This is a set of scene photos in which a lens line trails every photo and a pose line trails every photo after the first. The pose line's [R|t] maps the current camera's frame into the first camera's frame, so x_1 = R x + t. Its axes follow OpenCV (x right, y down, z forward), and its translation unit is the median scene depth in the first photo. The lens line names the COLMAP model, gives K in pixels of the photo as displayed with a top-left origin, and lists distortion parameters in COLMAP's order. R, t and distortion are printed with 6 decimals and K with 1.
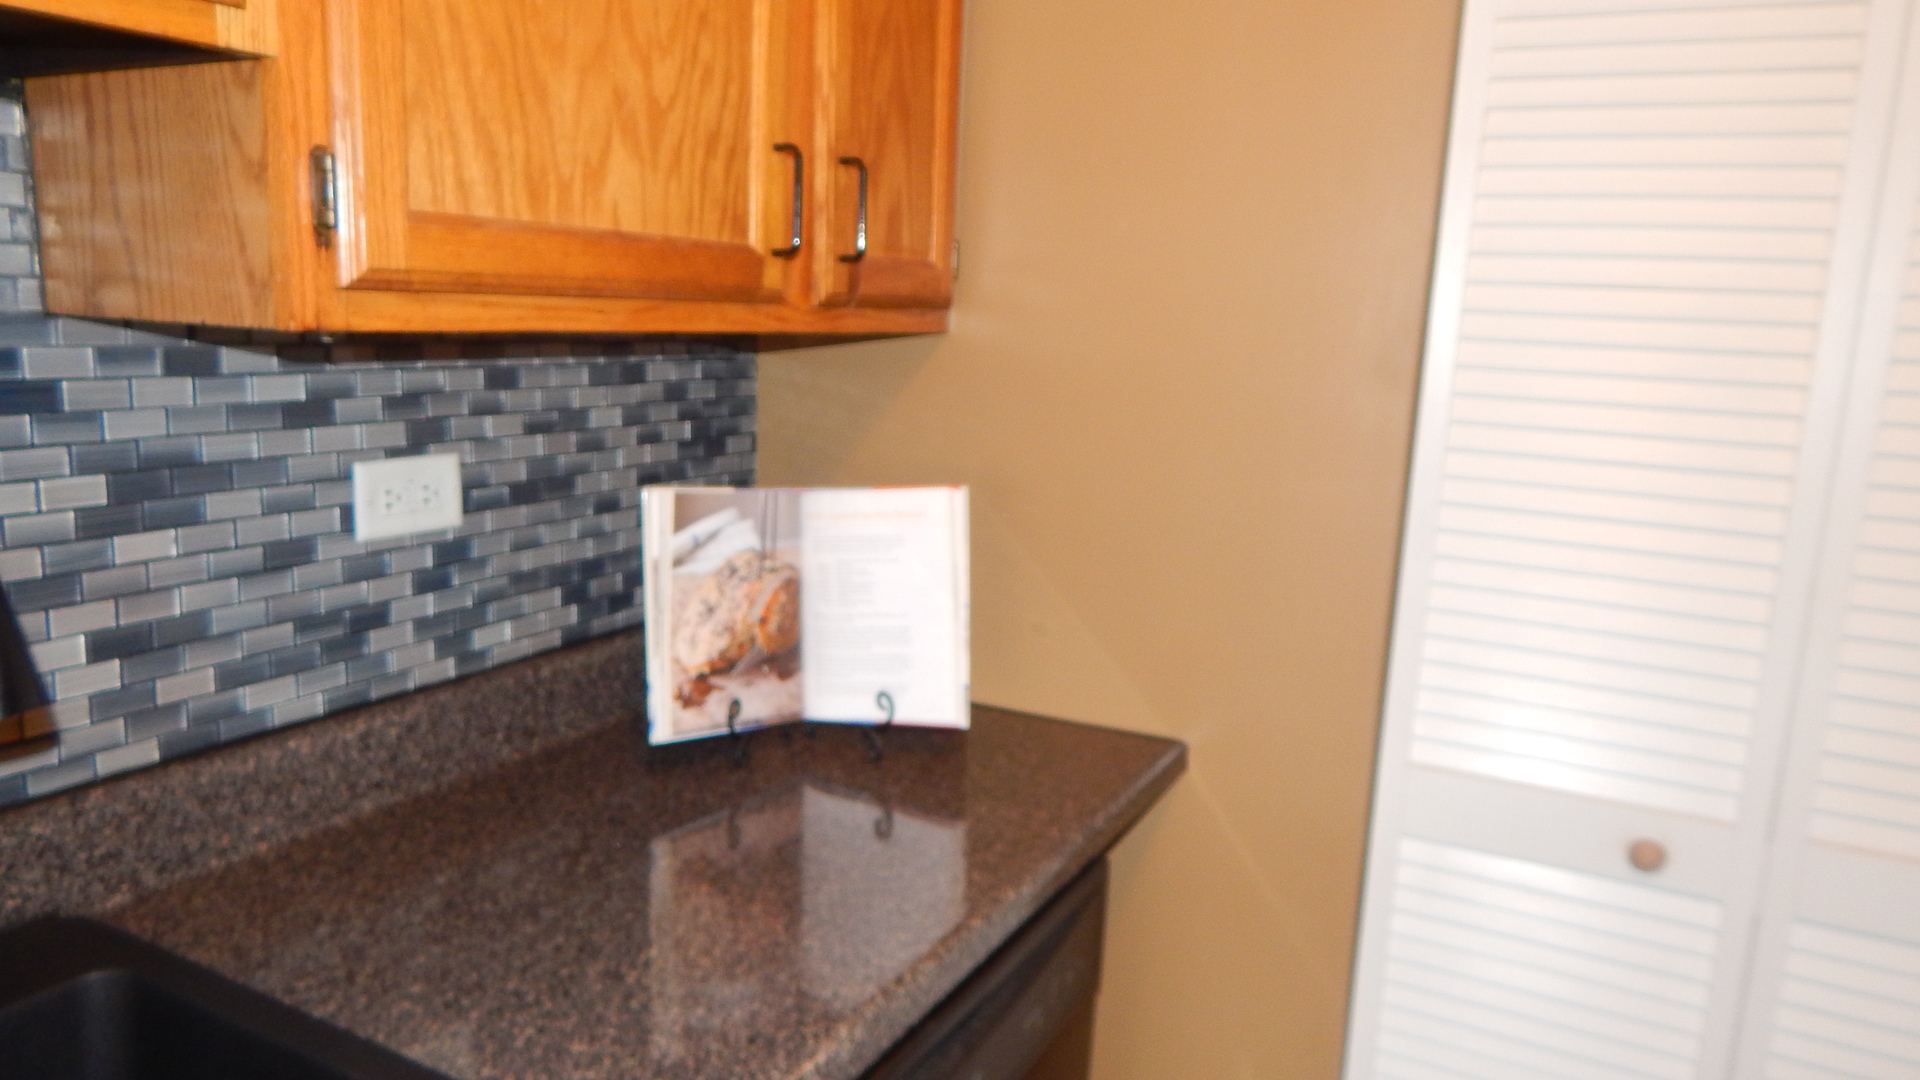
lens RADIAL K [[1258.4, 0, 972.3], [0, 1258.4, 523.1], [0, 0, 1]] dist [-0.001655, -0.007114]
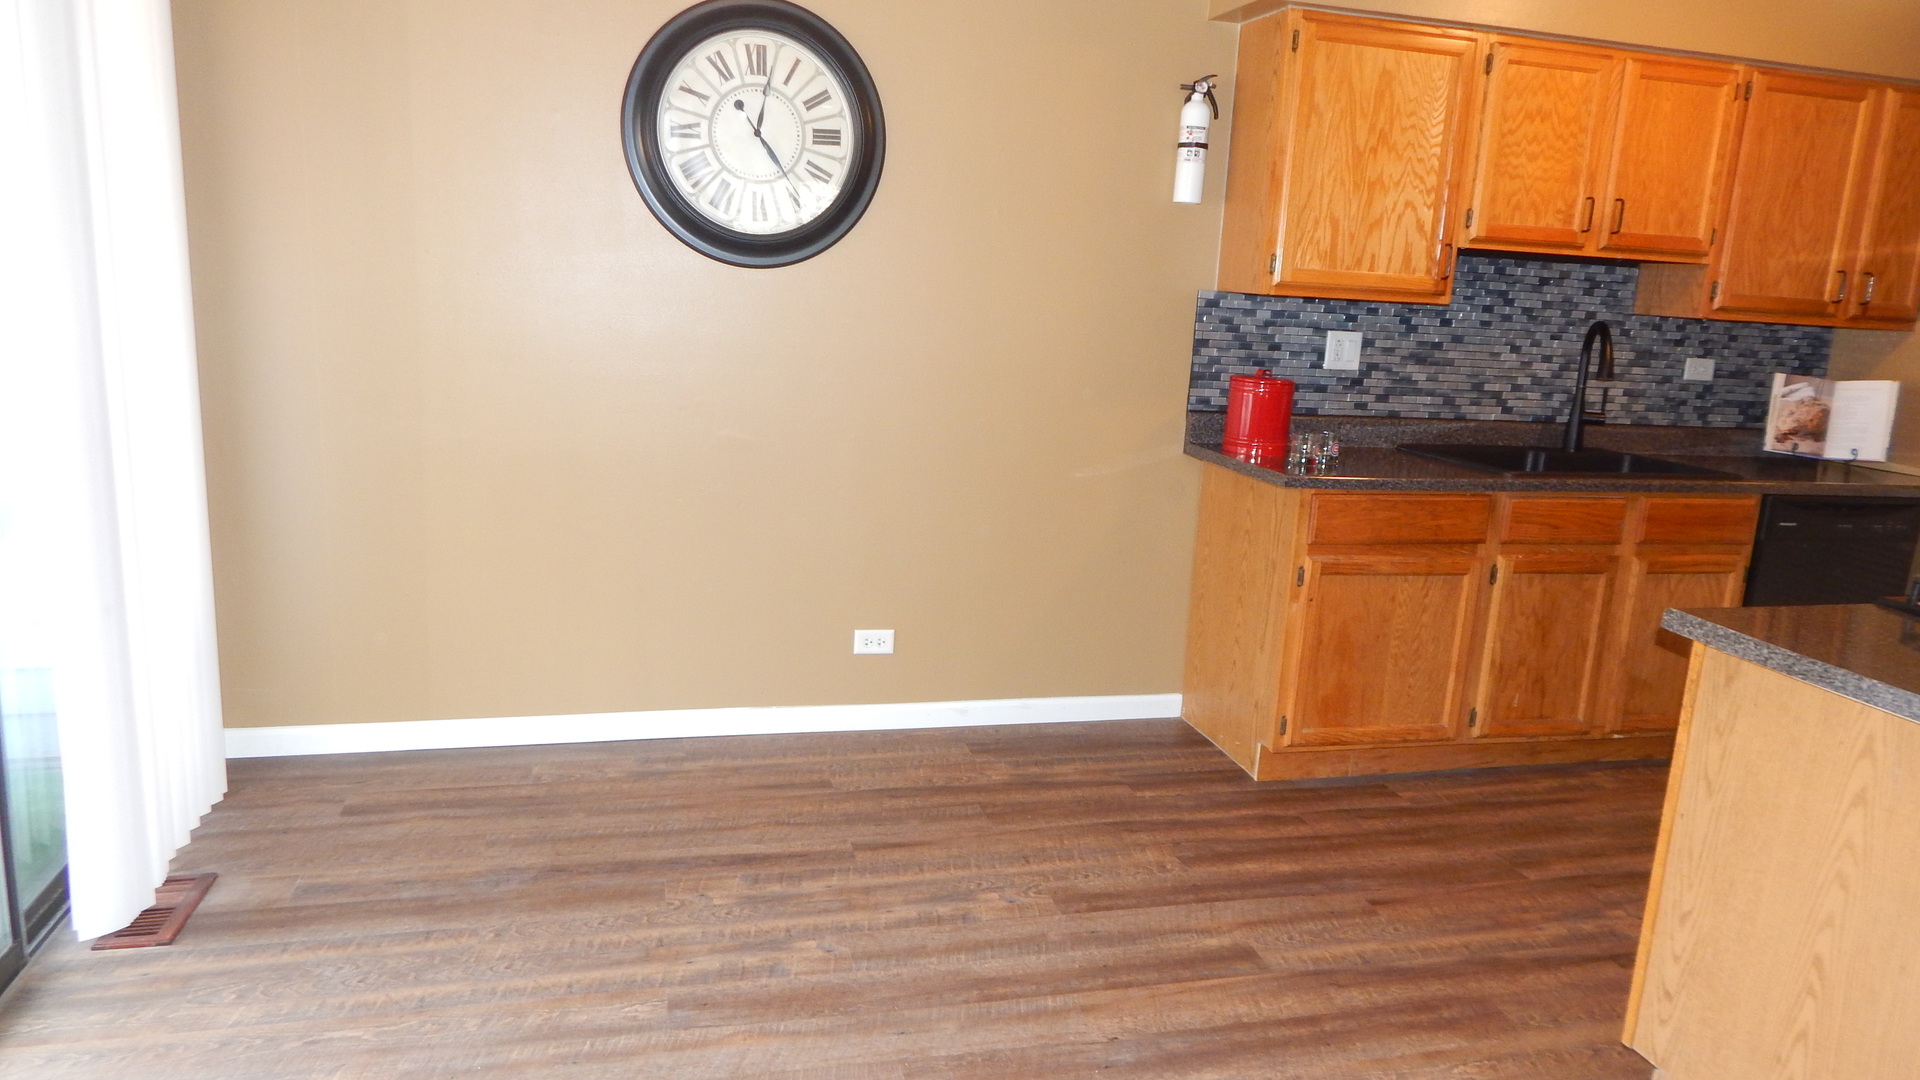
lens RADIAL K [[1258.4, 0, 964.2], [0, 1258.4, 534.9], [0, 0, 1]] dist [-0.001655, -0.007114]
pose [[0.671014, 0.145260, -0.727076, 0.797129], [-0.152983, 0.986645, 0.055931, 0.554813], [0.725490, 0.073700, 0.684275, -2.873357]]
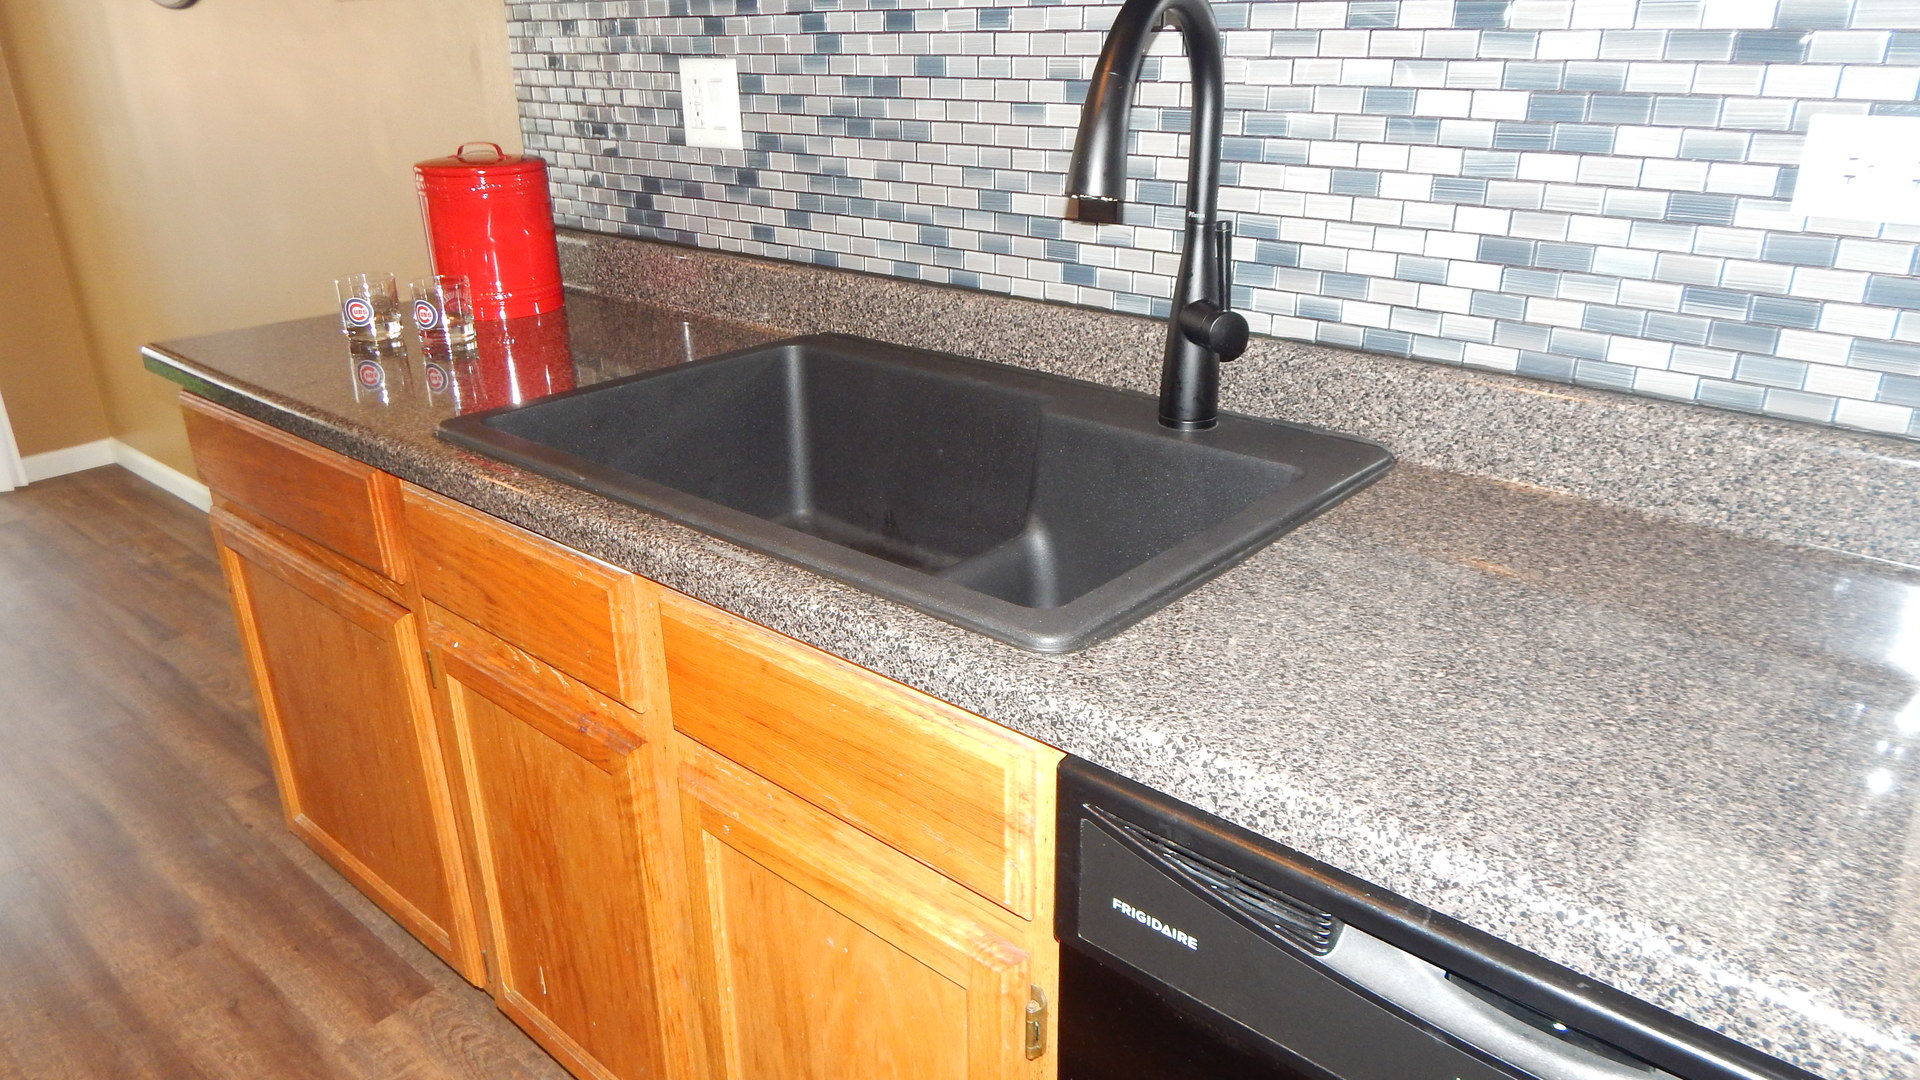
lens RADIAL K [[1258.4, 0, 966.0], [0, 1258.4, 537.2], [0, 0, 1]] dist [-0.001655, -0.007114]
pose [[-0.227279, 0.317242, -0.920707, 0.453505], [-0.172382, 0.917413, 0.358660, 0.007371], [0.958451, 0.240229, -0.153822, 0.634398]]
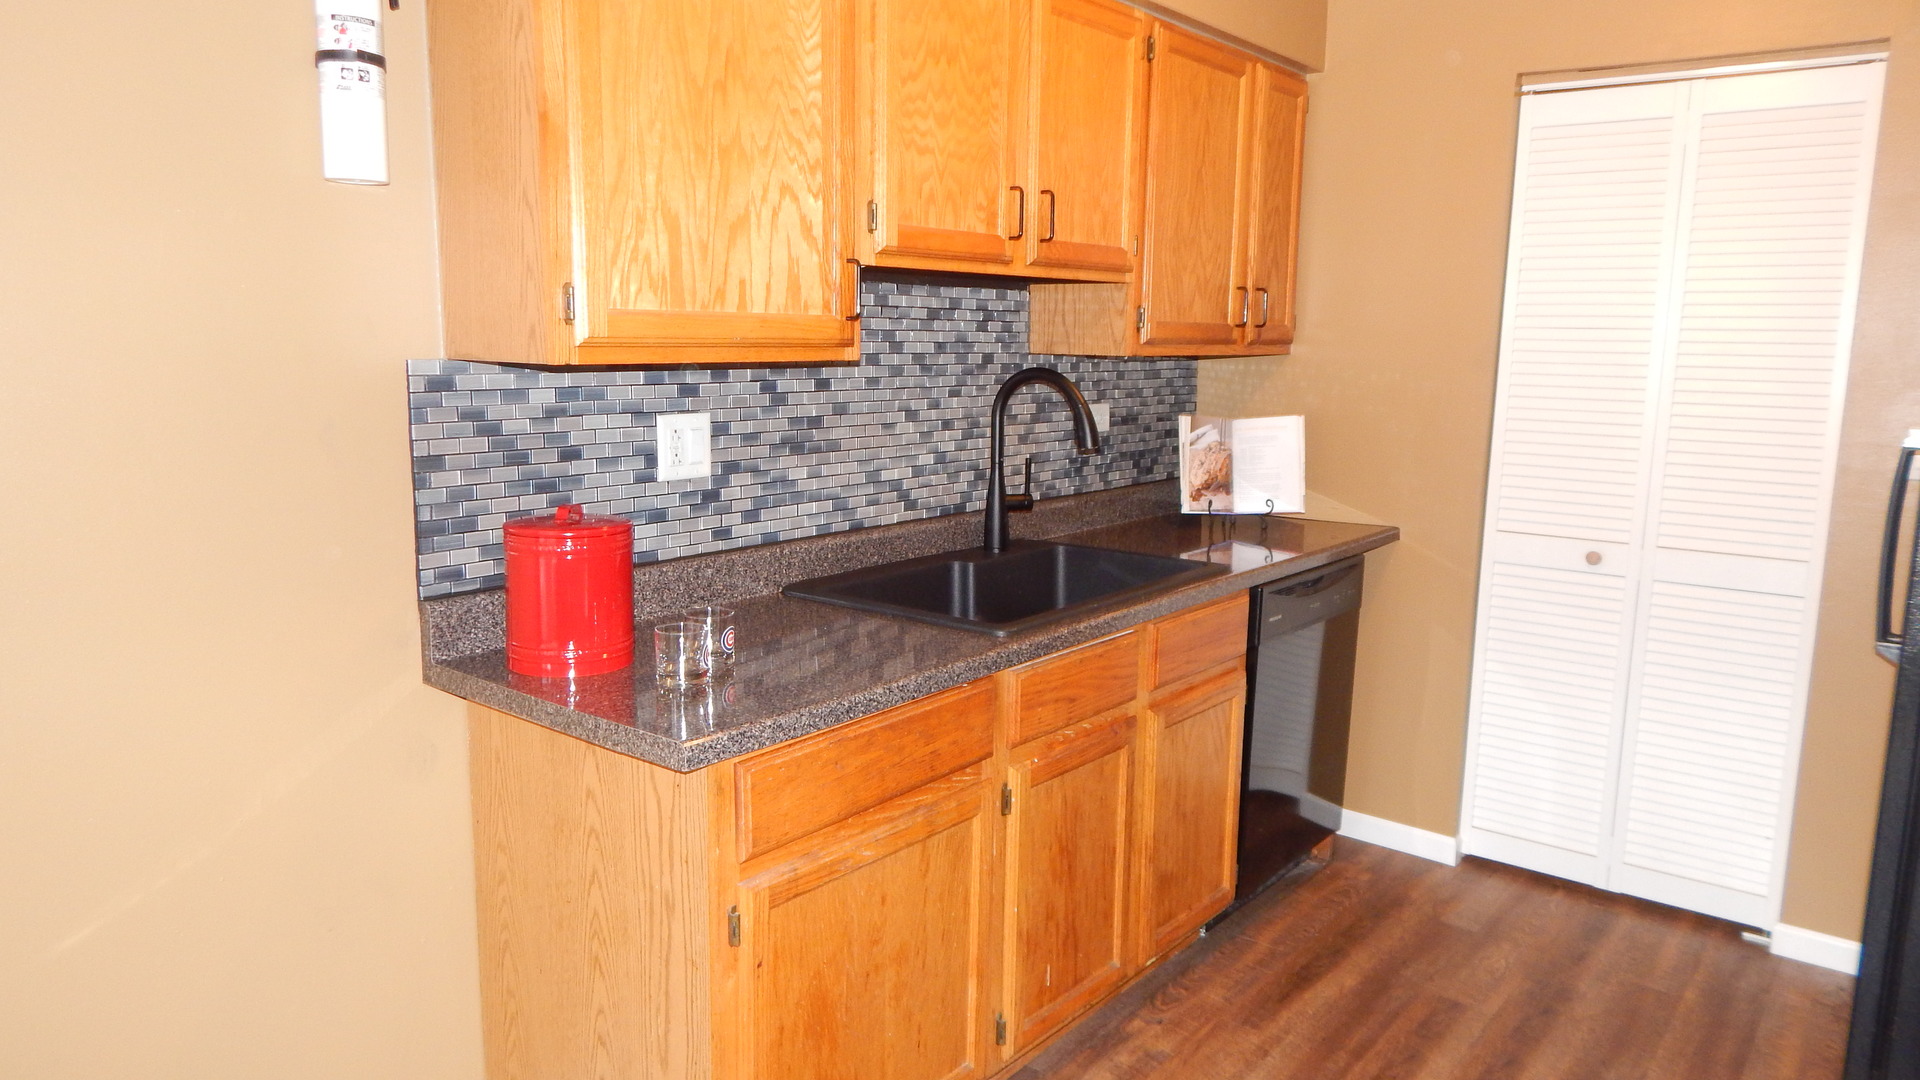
lens RADIAL K [[1258.4, 0, 962.4], [0, 1258.4, 527.8], [0, 0, 1]] dist [-0.001655, -0.007114]
pose [[0.980337, 0.000745, -0.197331, -0.194979], [-0.005125, 0.999752, -0.021687, 0.278406], [0.197266, 0.022272, 0.980097, -1.736345]]
